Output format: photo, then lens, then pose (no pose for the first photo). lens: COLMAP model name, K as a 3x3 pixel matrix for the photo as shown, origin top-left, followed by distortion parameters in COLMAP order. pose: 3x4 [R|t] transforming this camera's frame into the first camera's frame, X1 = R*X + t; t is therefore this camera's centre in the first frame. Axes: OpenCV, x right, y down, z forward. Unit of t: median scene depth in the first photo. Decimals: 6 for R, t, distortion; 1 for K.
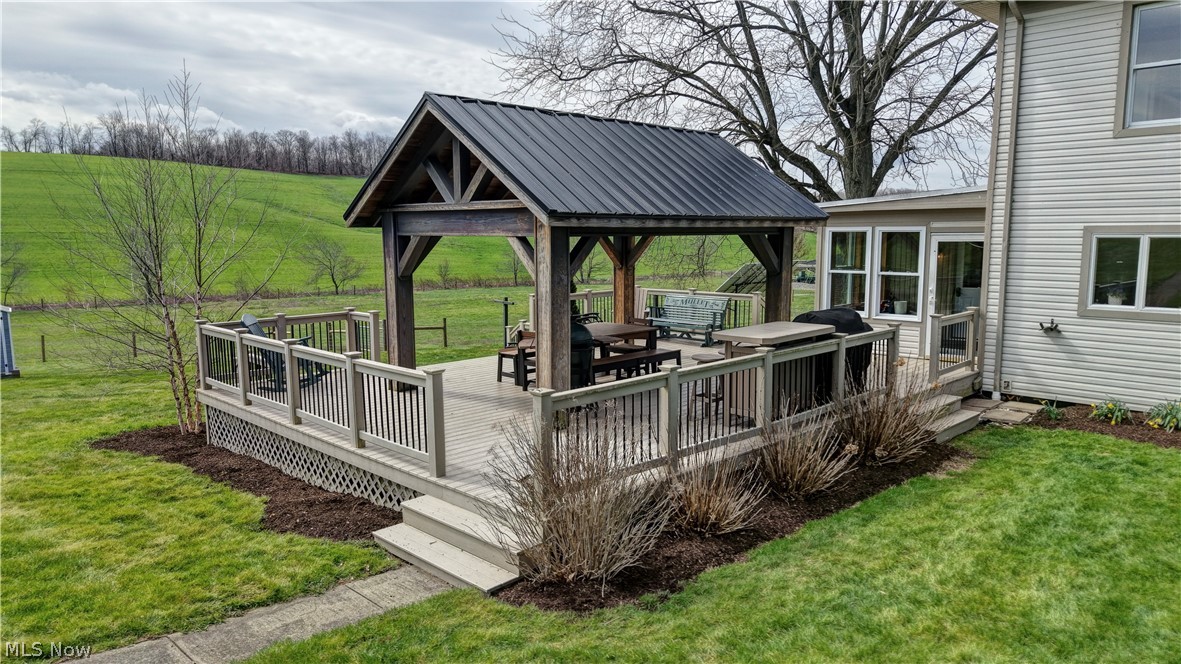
lens RADIAL K [[791.5, 0, 588.6], [0, 791.5, 336.2], [0, 0, 1]] dist [0.002307, 0.002250]
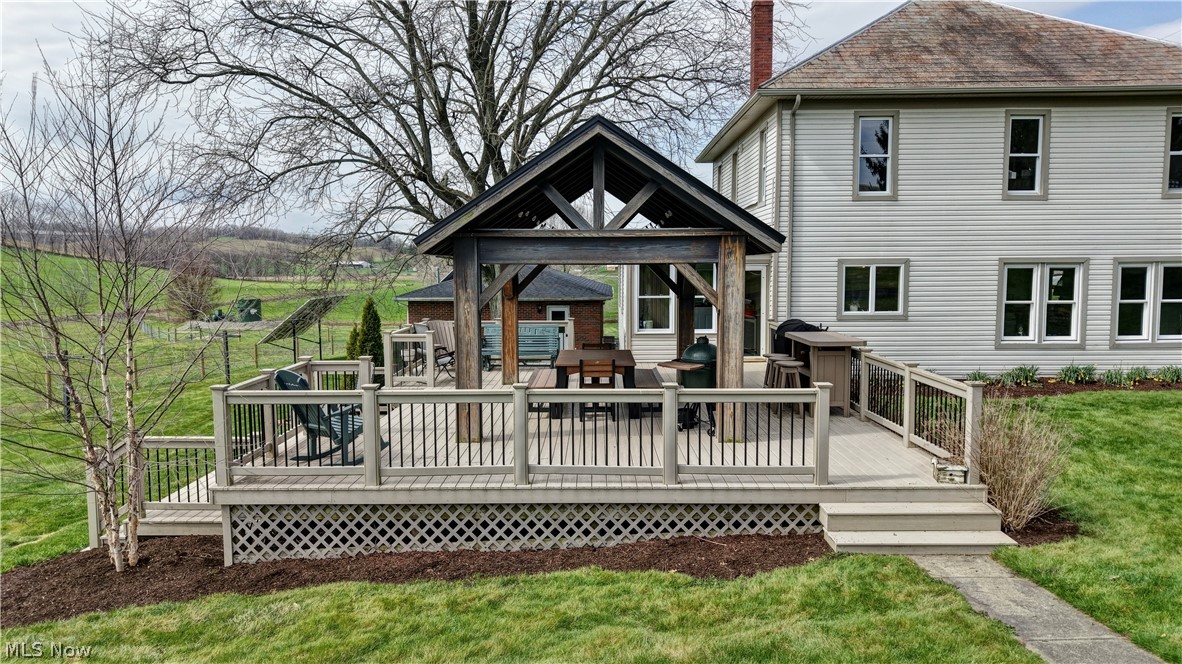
lens RADIAL K [[792.2, 0, 588.2], [0, 792.2, 329.6], [0, 0, 1]] dist [0.002307, 0.002250]
pose [[0.715004, -0.054790, 0.696970, -0.719504], [0.091362, 0.995698, -0.015453, -0.027251], [-0.693125, 0.074725, 0.716934, 0.269915]]
